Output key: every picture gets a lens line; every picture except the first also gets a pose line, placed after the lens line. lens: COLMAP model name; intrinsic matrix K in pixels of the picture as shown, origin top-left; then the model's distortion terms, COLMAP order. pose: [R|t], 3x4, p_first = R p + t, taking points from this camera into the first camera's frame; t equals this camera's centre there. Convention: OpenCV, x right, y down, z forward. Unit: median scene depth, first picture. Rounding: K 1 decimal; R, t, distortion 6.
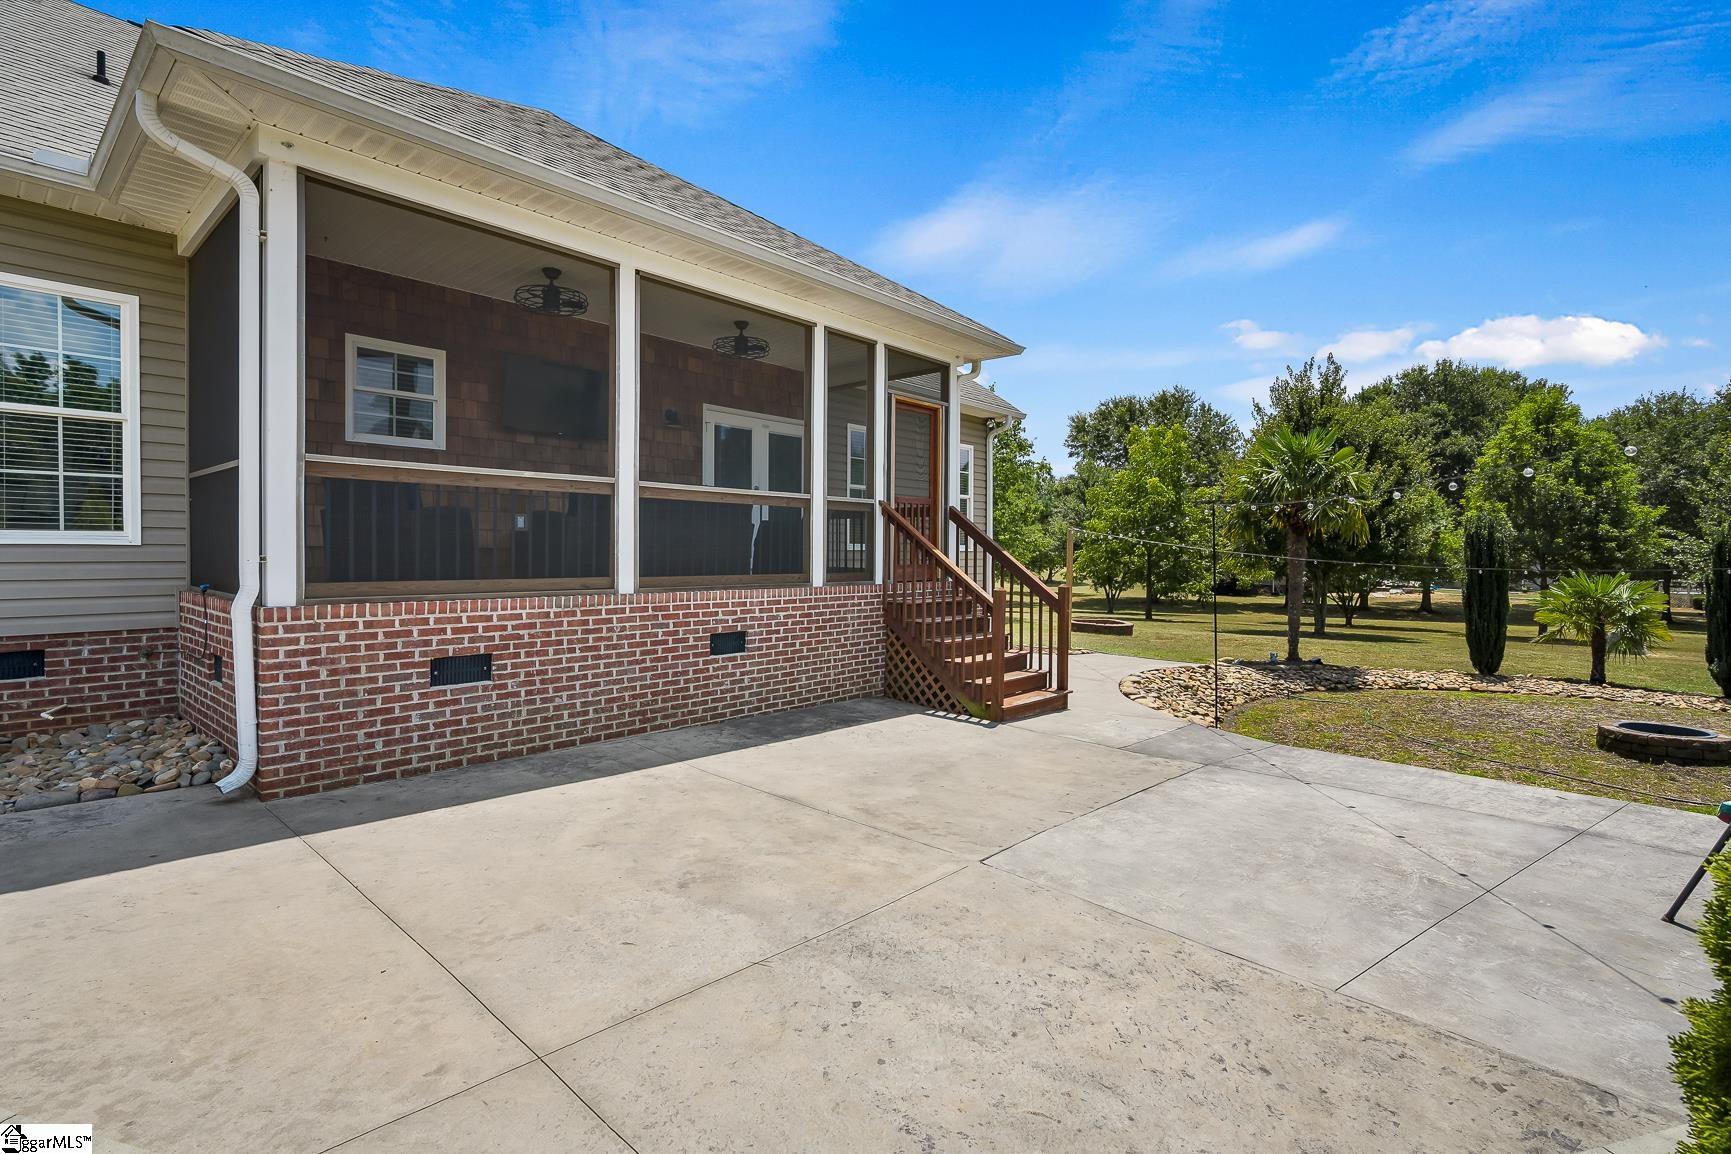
lens RADIAL K [[804.2, 0, 883.4], [0, 804.2, 576.0], [0, 0, 1]] dist [-0.019940, -0.000041]
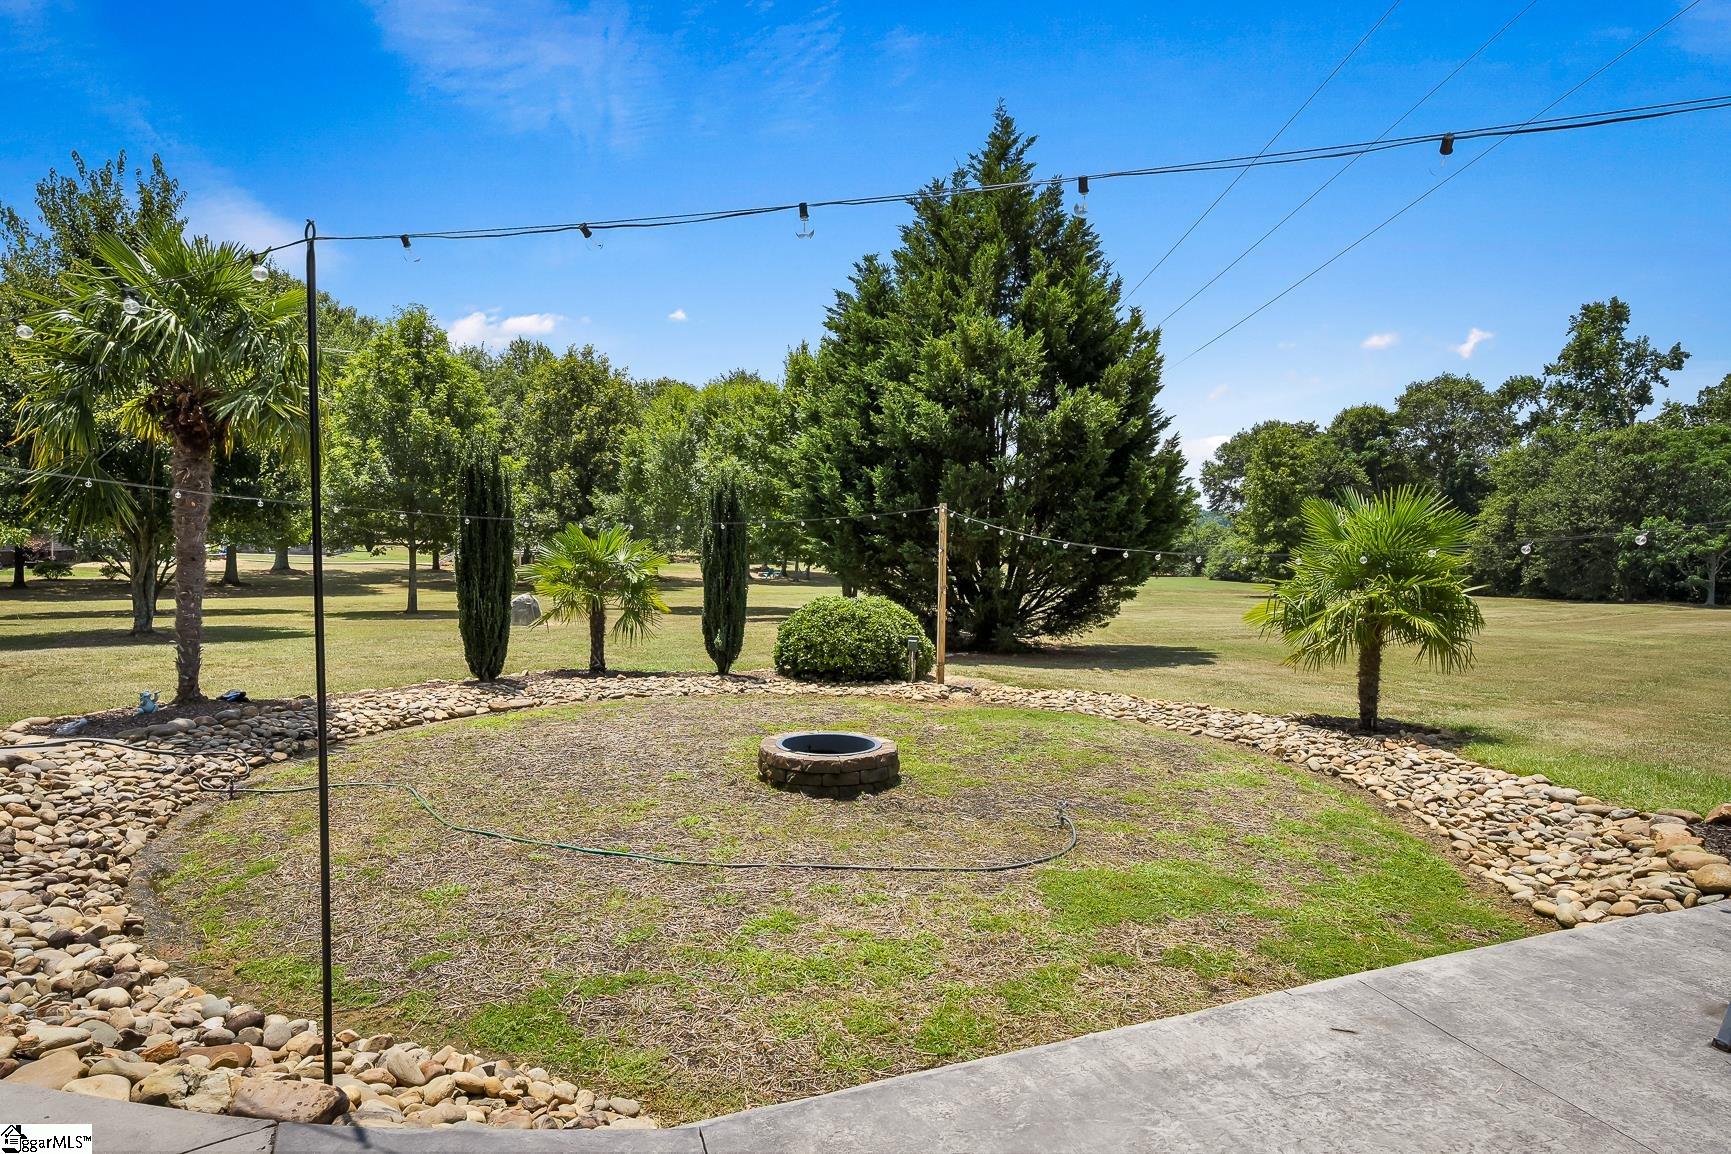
lens RADIAL K [[1030.3, 0, 865.5], [0, 1030.3, 577.0], [0, 0, 1]] dist [-0.001215, -0.000515]
pose [[0.390845, -0.041860, 0.919504, 0.092791], [0.007115, 0.999073, 0.042458, 0.002826], [-0.920429, -0.010052, 0.390781, 0.371821]]
